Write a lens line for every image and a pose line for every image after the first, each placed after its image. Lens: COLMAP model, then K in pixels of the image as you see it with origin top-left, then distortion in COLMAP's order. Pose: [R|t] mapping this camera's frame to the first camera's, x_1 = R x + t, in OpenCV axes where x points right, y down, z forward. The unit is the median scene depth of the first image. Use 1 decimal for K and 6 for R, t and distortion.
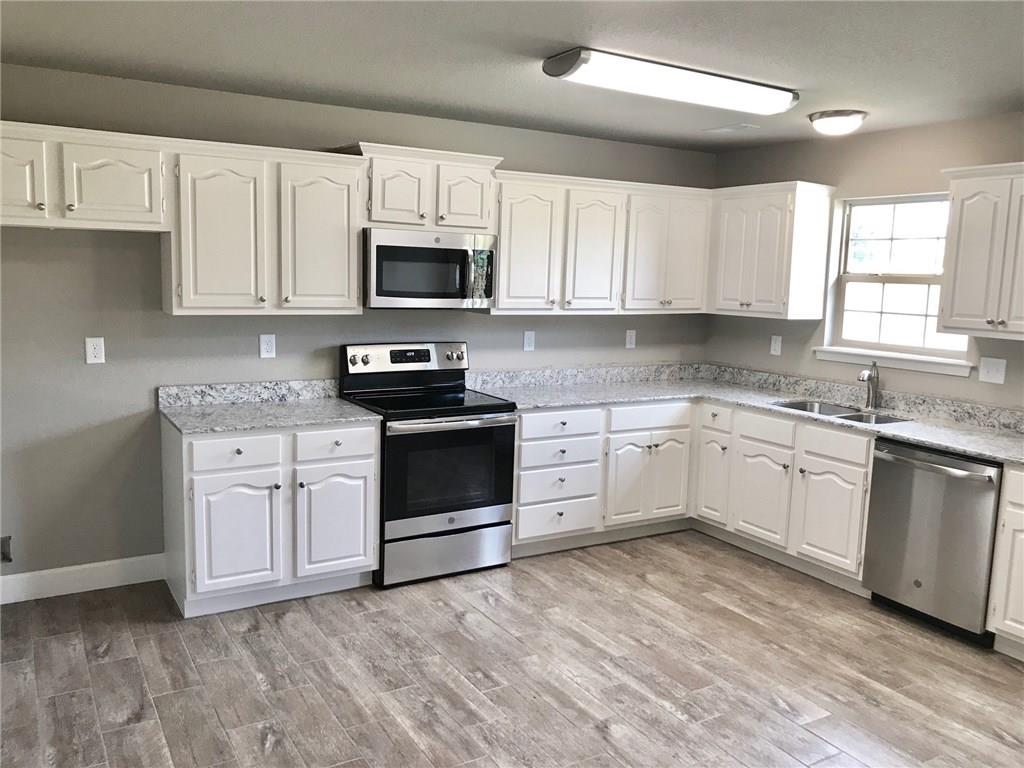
lens RADIAL K [[841.4, 0, 512.0], [0, 841.4, 384.0], [0, 0, 1]] dist [0.026357, 0.008581]
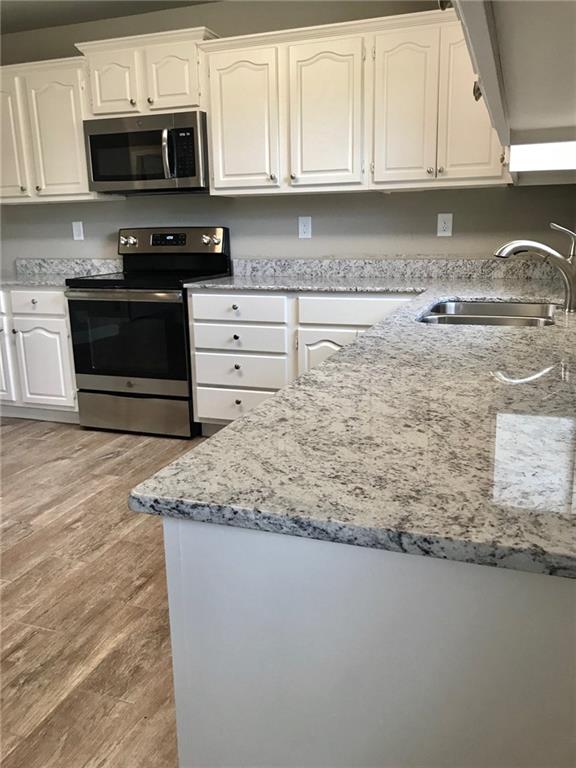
lens RADIAL K [[632.2, 0, 276.2], [0, 632.2, 381.4], [0, 0, 1]] dist [0.059427, -0.010669]
pose [[0.619567, 0.145680, -0.771307, 0.711049], [-0.069990, 0.988966, 0.130570, 0.035848], [0.781818, -0.026913, 0.622926, 0.641576]]
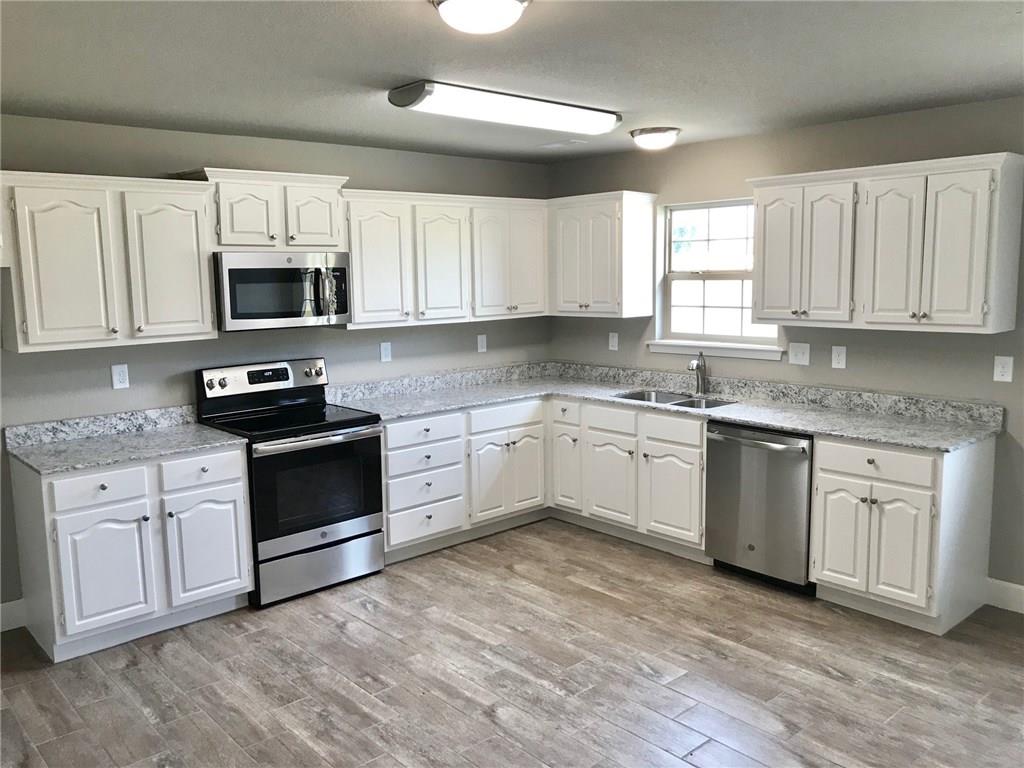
lens RADIAL K [[833.2, 0, 500.5], [0, 833.2, 387.5], [0, 0, 1]] dist [0.038674, -0.012863]
pose [[0.982804, -0.071780, 0.170129, -0.021836], [0.070933, 0.997420, 0.011061, -0.011589], [-0.170484, 0.001197, 0.985360, -0.037368]]
